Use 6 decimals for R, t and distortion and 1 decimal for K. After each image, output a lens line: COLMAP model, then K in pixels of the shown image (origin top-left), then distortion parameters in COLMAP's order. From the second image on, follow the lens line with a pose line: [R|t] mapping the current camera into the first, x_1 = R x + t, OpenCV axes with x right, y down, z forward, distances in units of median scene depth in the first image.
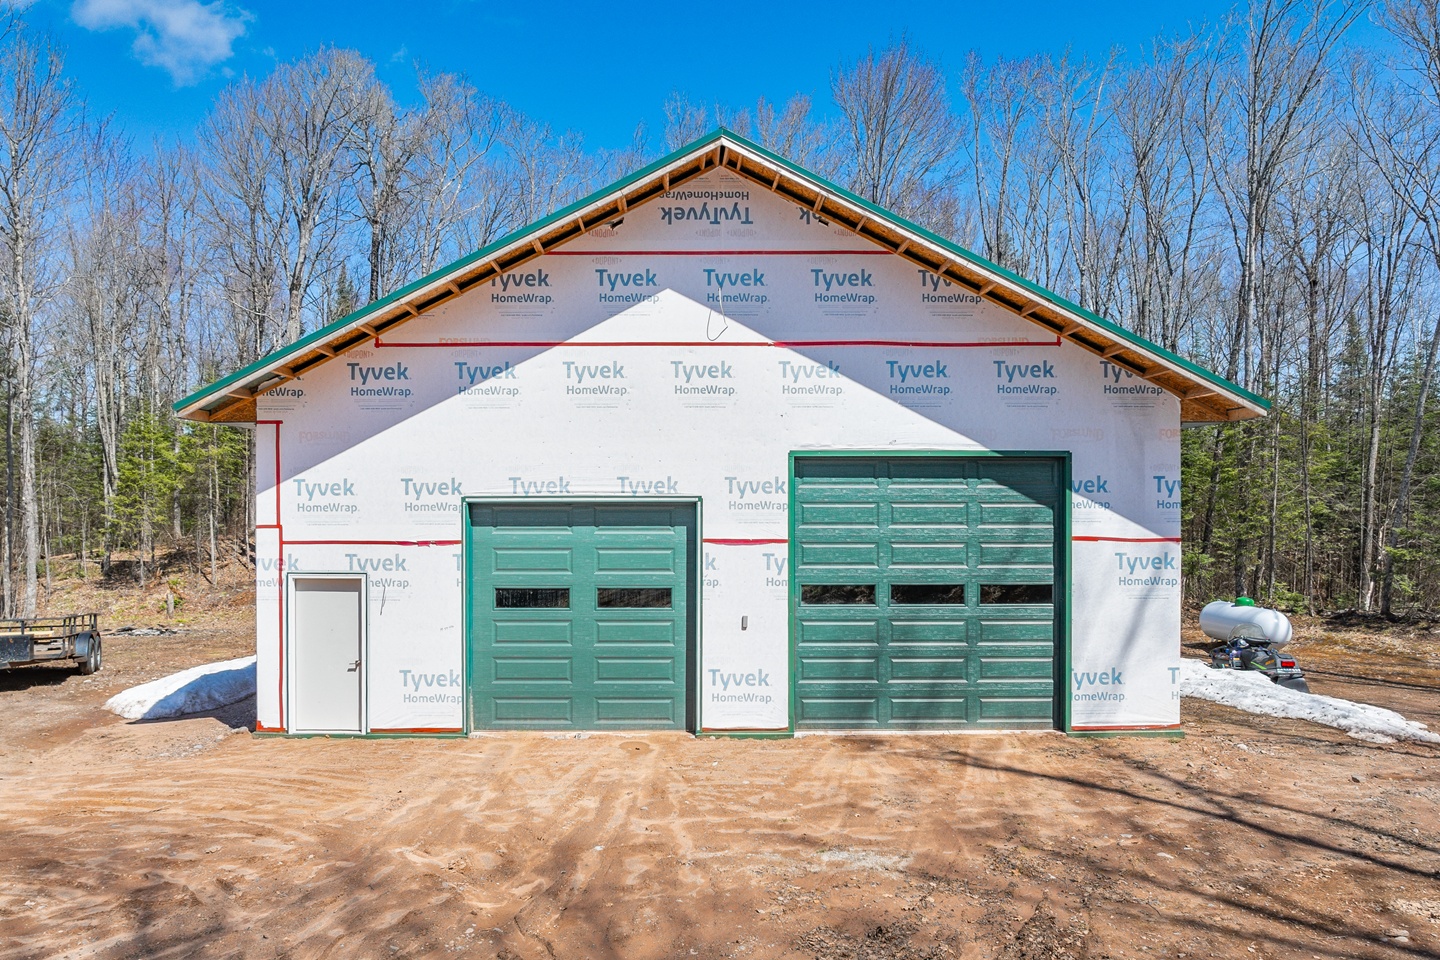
lens RADIAL K [[1092.9, 0, 680.1], [0, 1092.9, 507.3], [0, 0, 1]] dist [-0.044226, 0.008218]
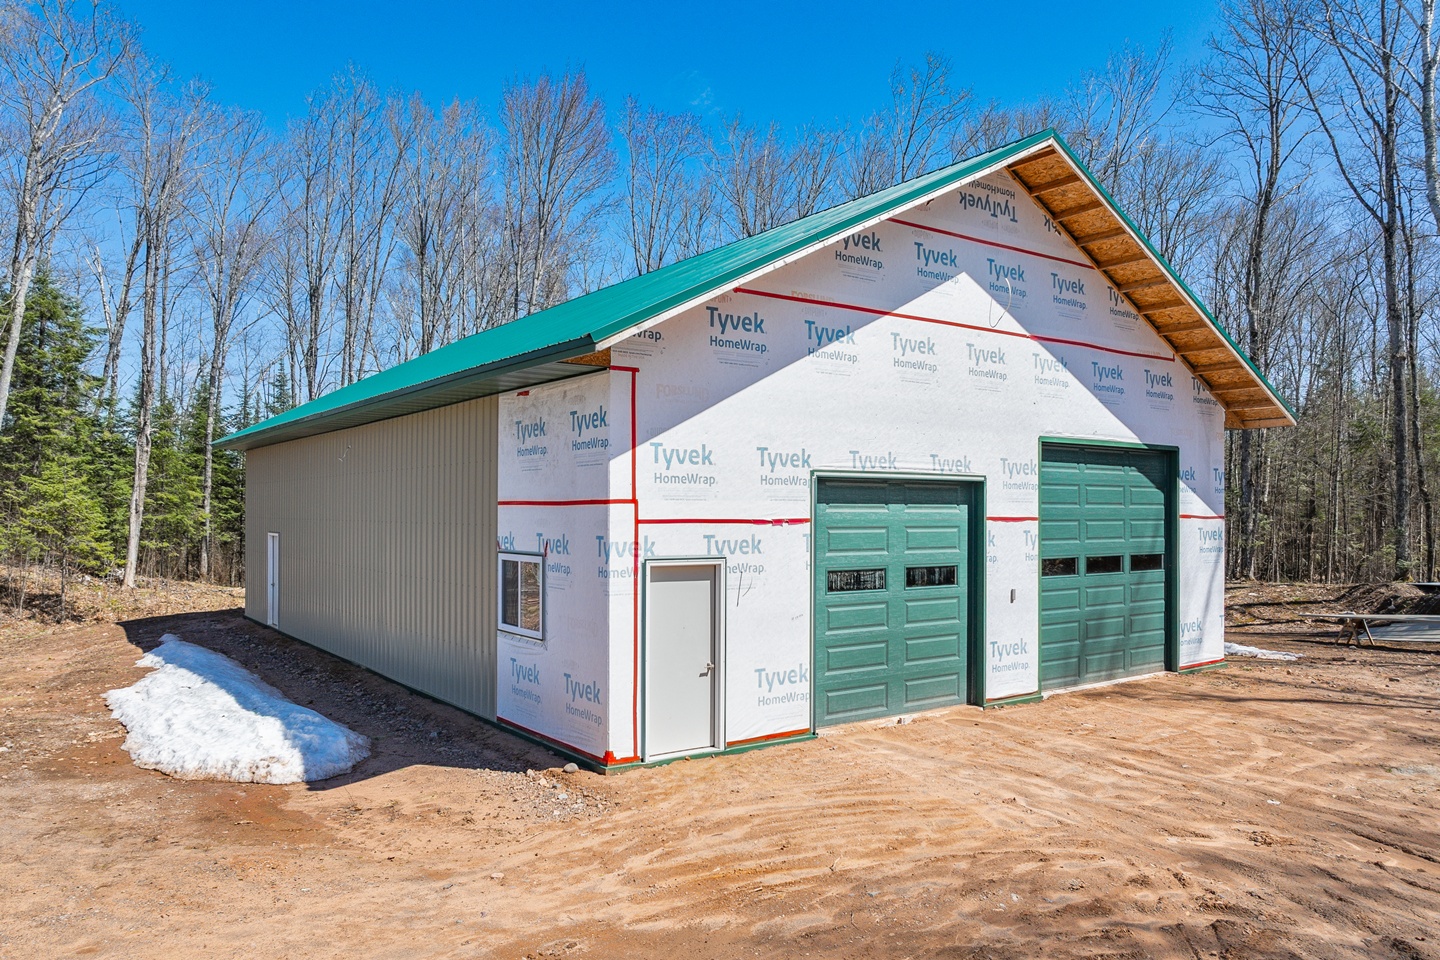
lens RADIAL K [[1011.1, 0, 715.9], [0, 1011.1, 506.8], [0, 0, 1]] dist [-0.040923, 0.025880]
pose [[0.816510, 0.005555, 0.577304, -0.744346], [-0.003293, 0.999982, -0.004964, 0.025002], [-0.577322, 0.002152, 0.816514, 0.365485]]
